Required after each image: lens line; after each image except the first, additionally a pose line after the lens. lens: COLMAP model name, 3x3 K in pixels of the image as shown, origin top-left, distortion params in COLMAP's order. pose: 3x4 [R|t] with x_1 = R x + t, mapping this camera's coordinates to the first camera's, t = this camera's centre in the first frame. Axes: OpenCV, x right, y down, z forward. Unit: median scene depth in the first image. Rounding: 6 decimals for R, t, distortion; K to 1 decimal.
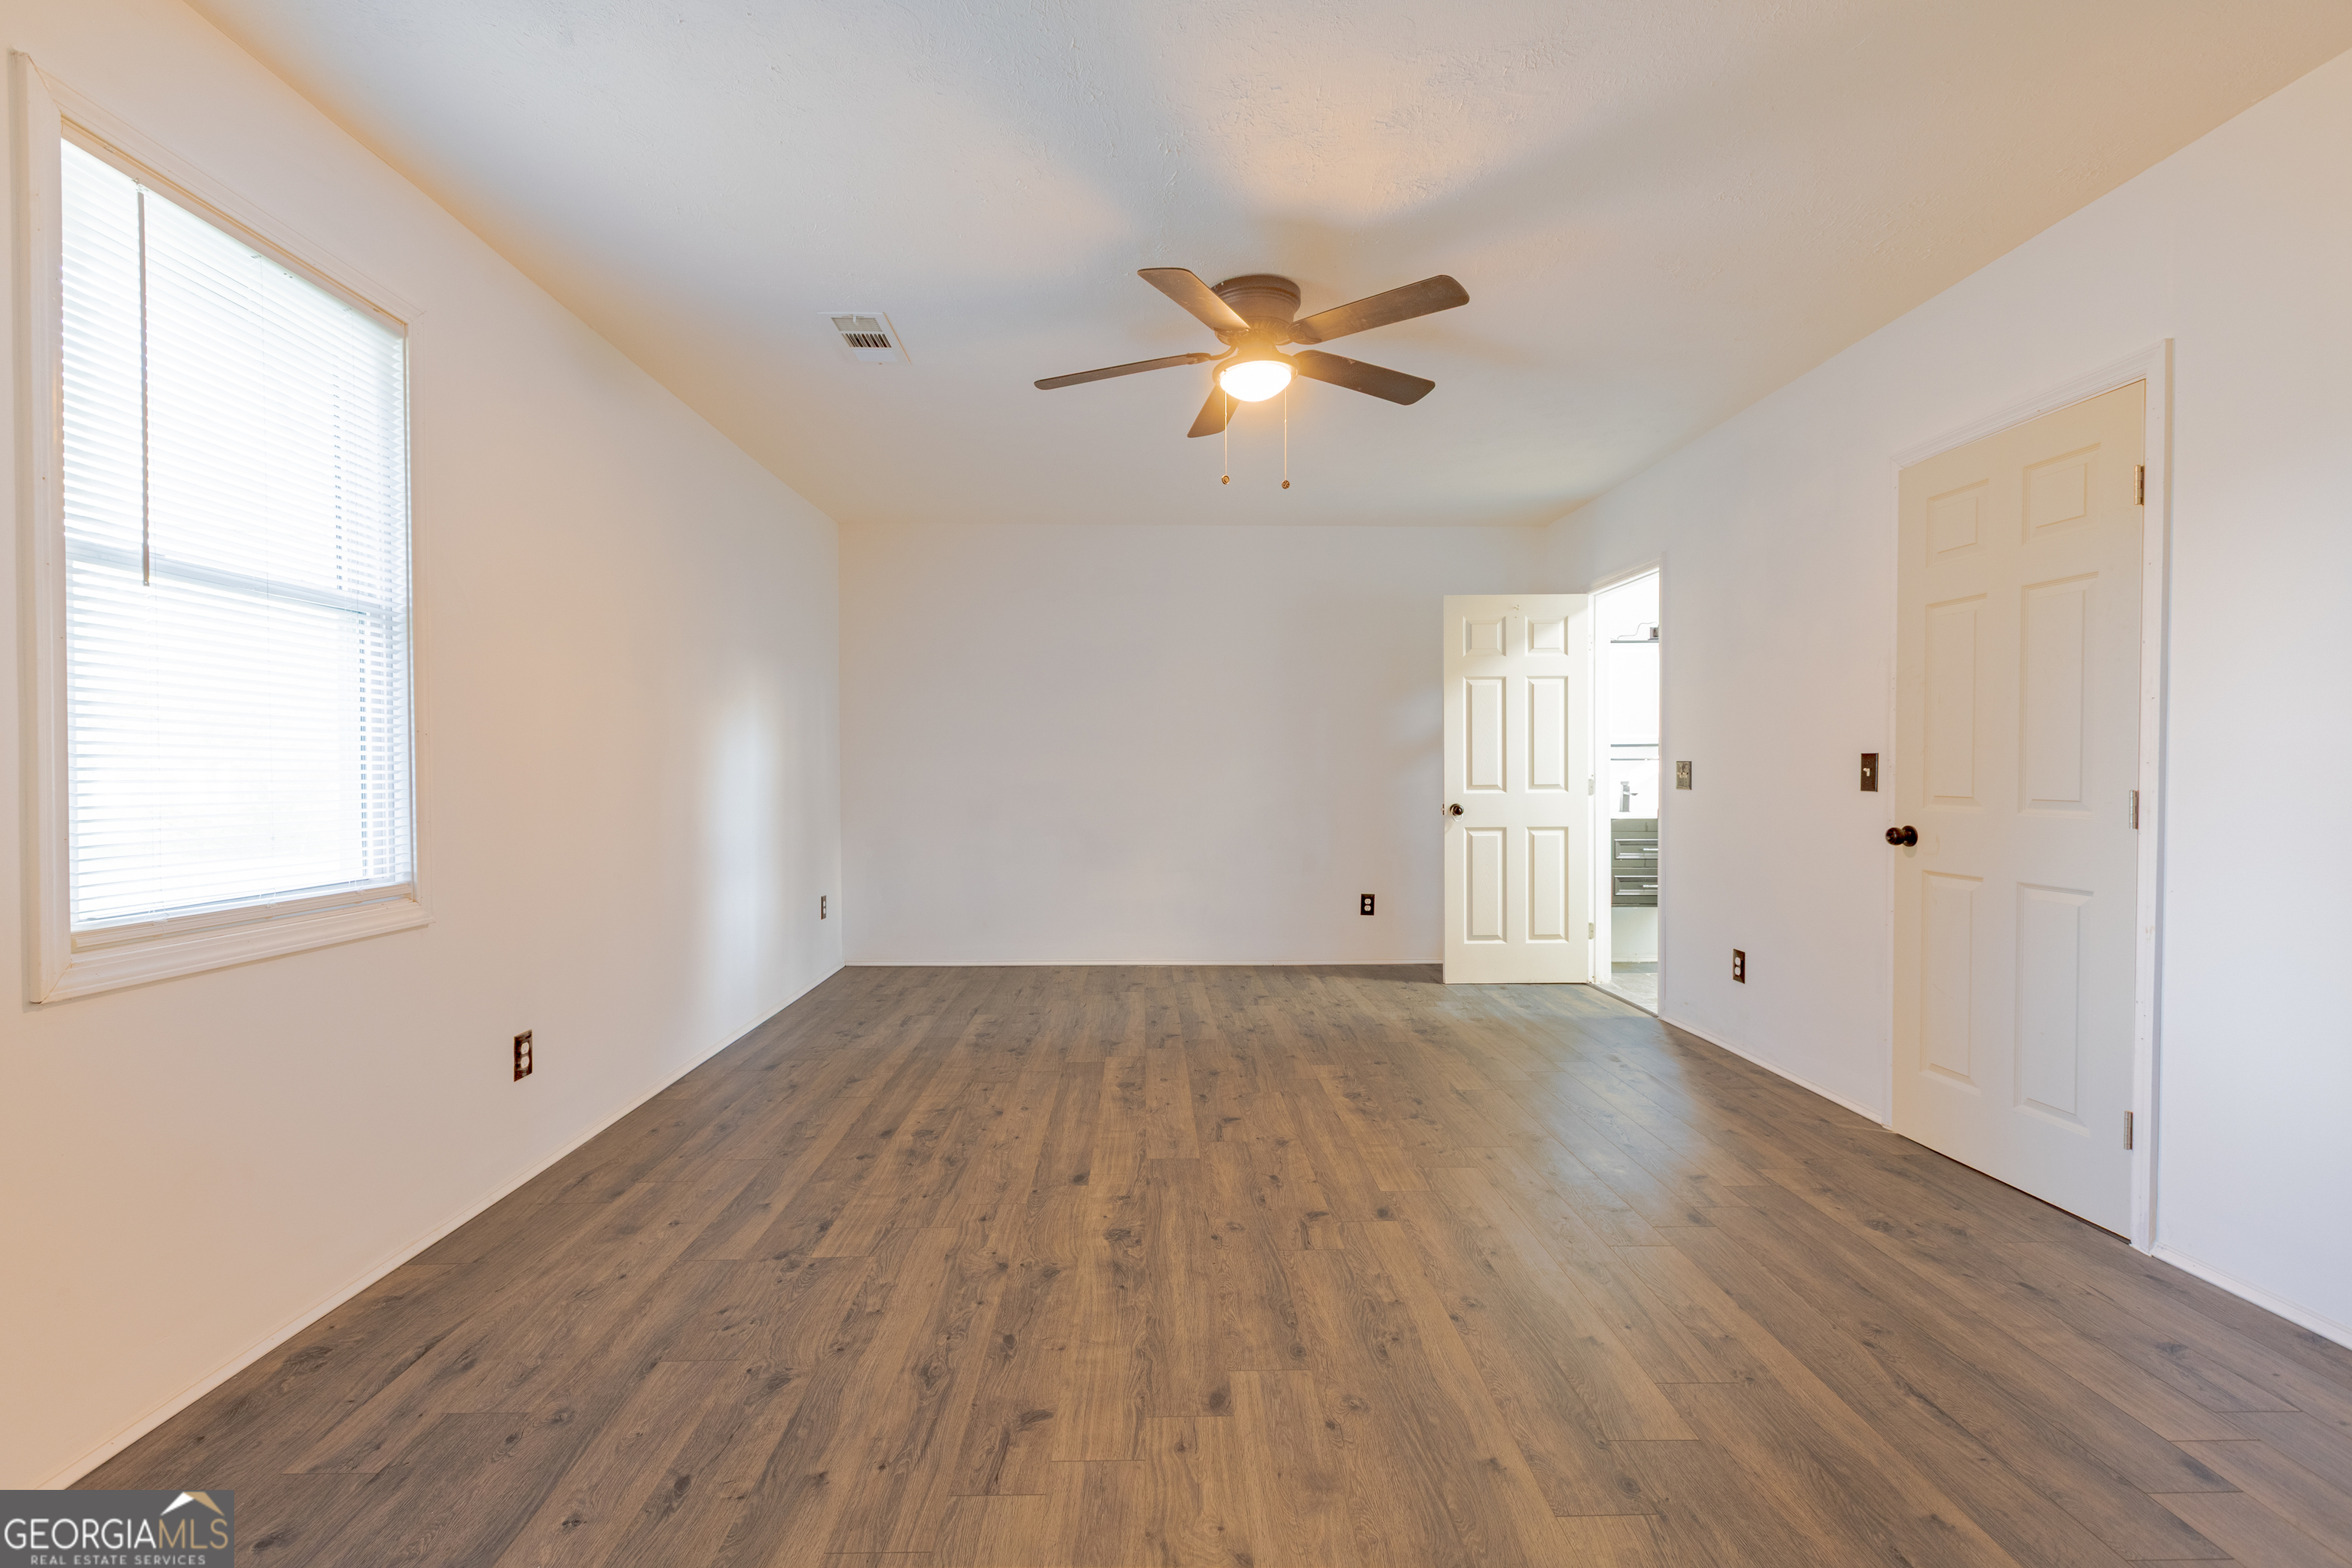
lens RADIAL K [[1052.6, 0, 1162.8], [0, 1052.6, 780.9], [0, 0, 1]] dist [0.002615, -0.001399]
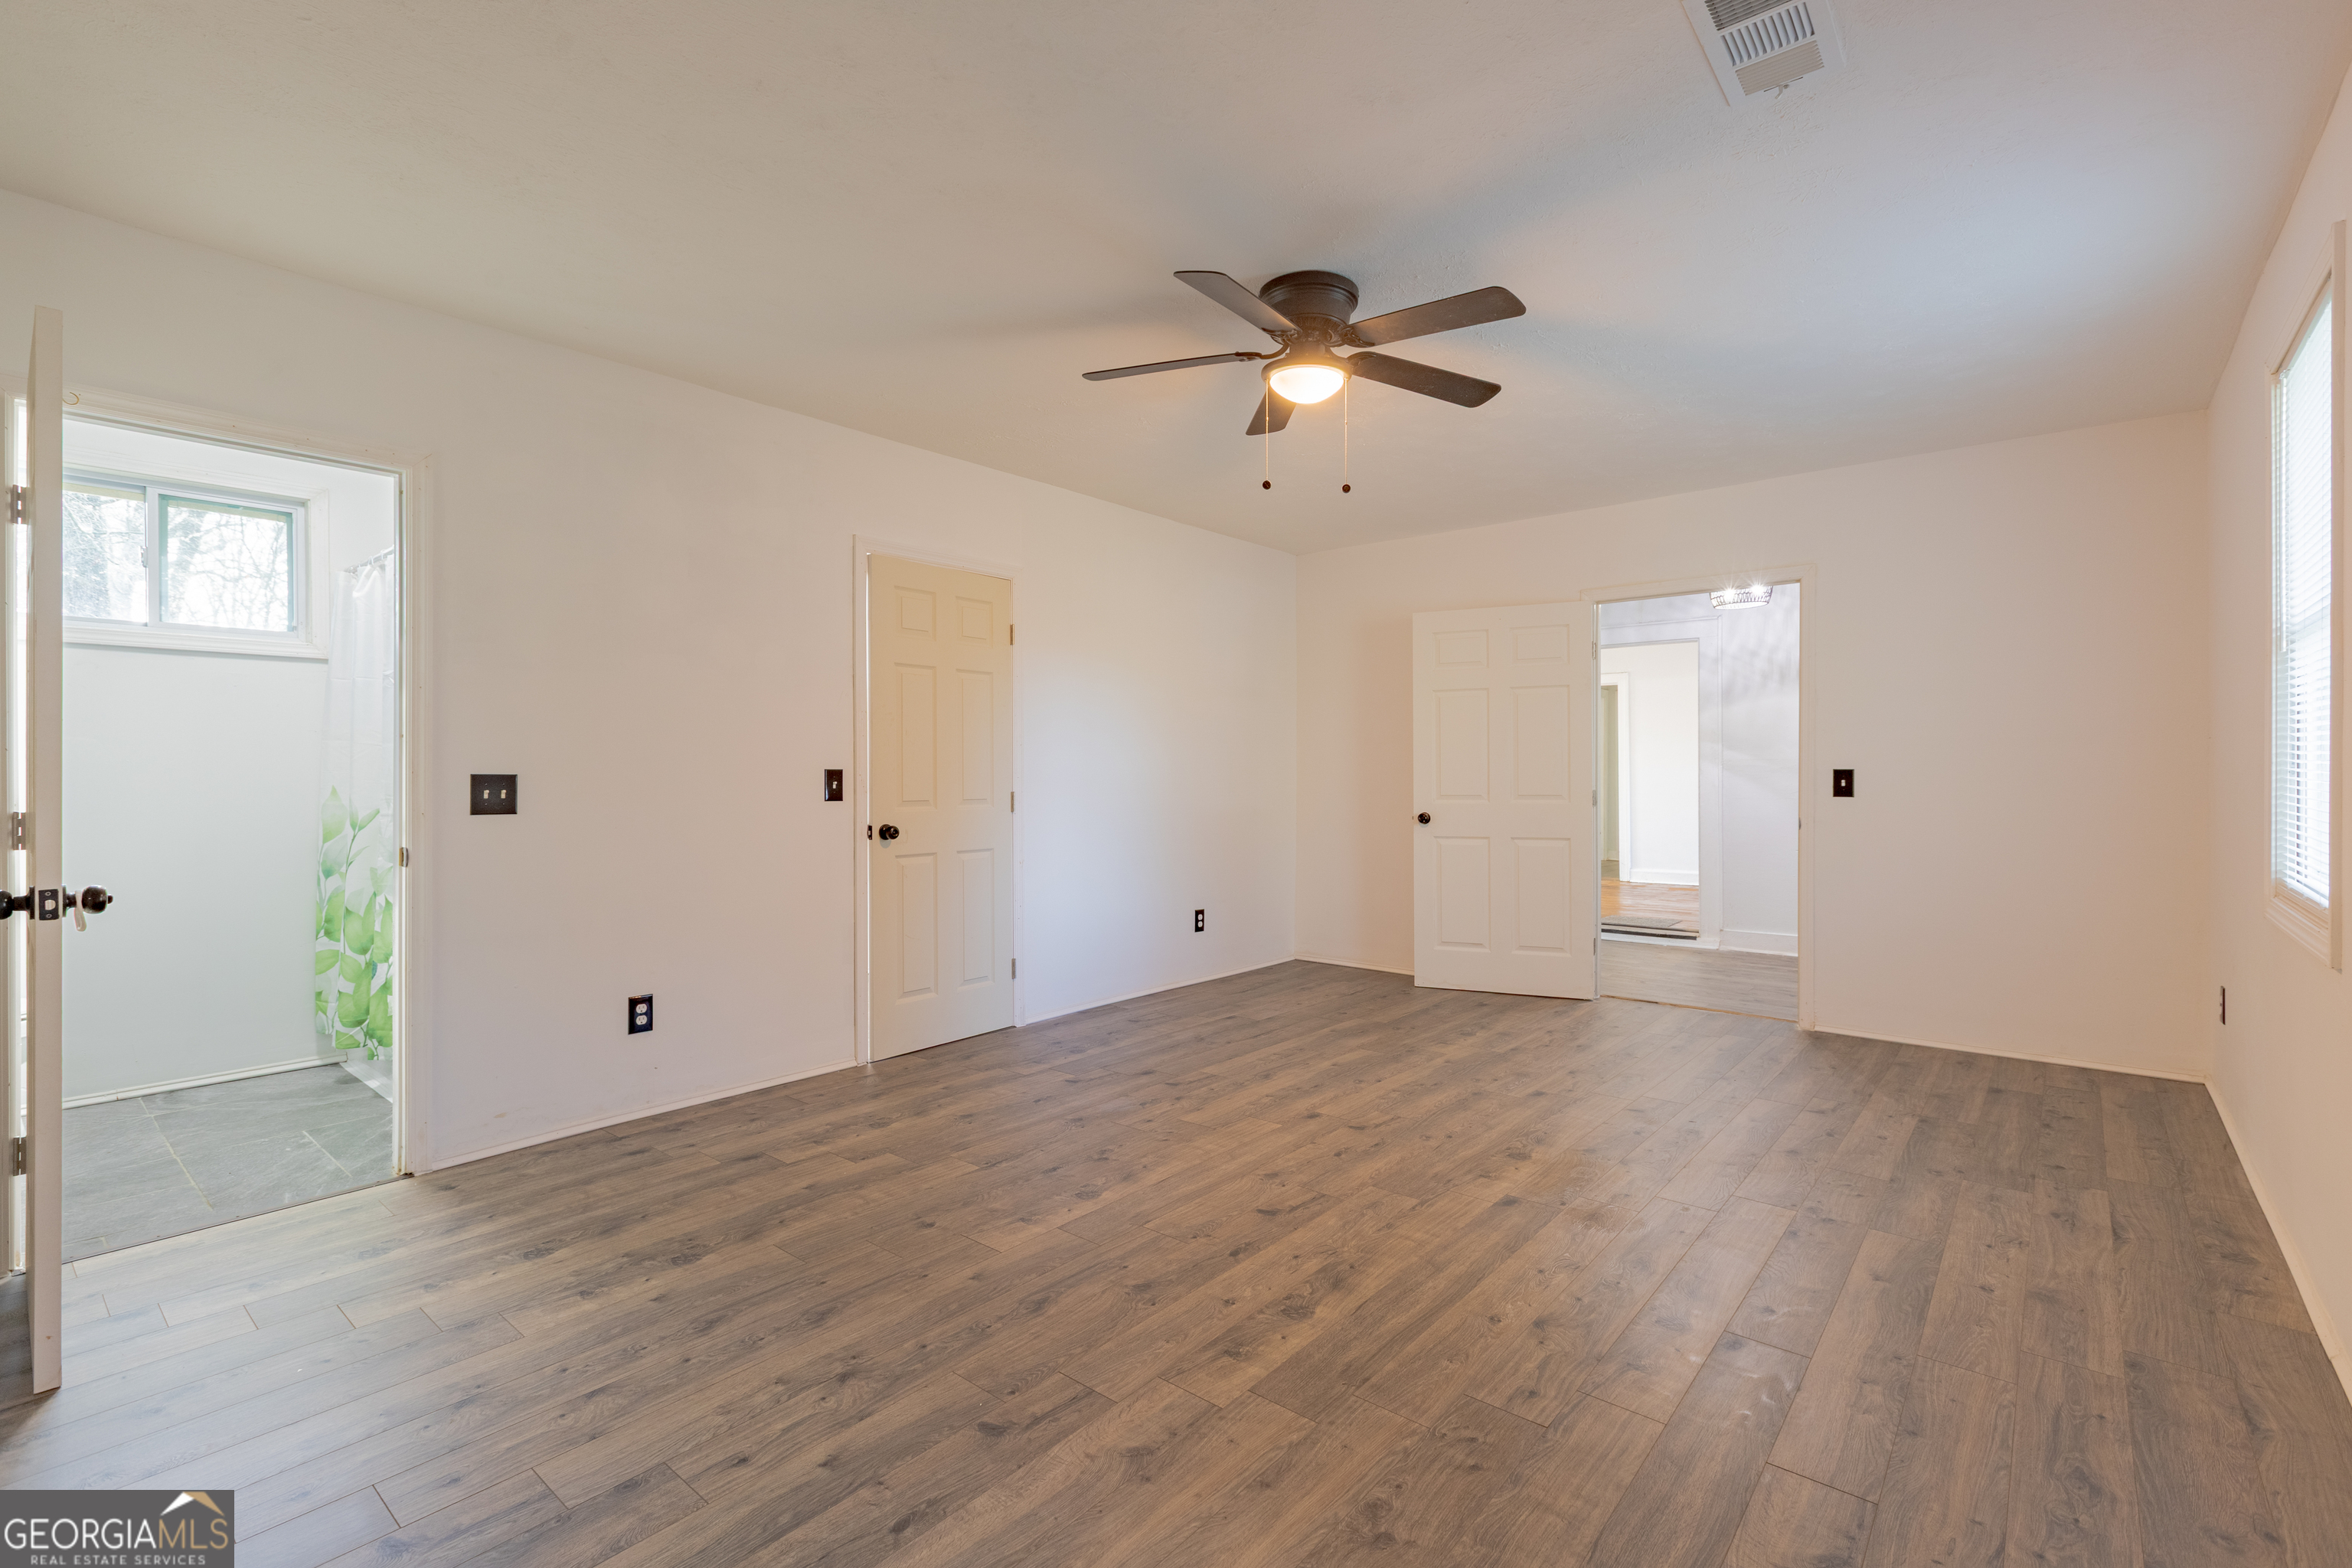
lens RADIAL K [[1052.6, 0, 1162.8], [0, 1052.6, 780.9], [0, 0, 1]] dist [0.002615, -0.001399]
pose [[-0.747971, 0.000546, 0.663731, -0.489241], [0.011424, 0.999862, 0.012051, -0.027859], [-0.663633, 0.016596, -0.747874, 1.946856]]
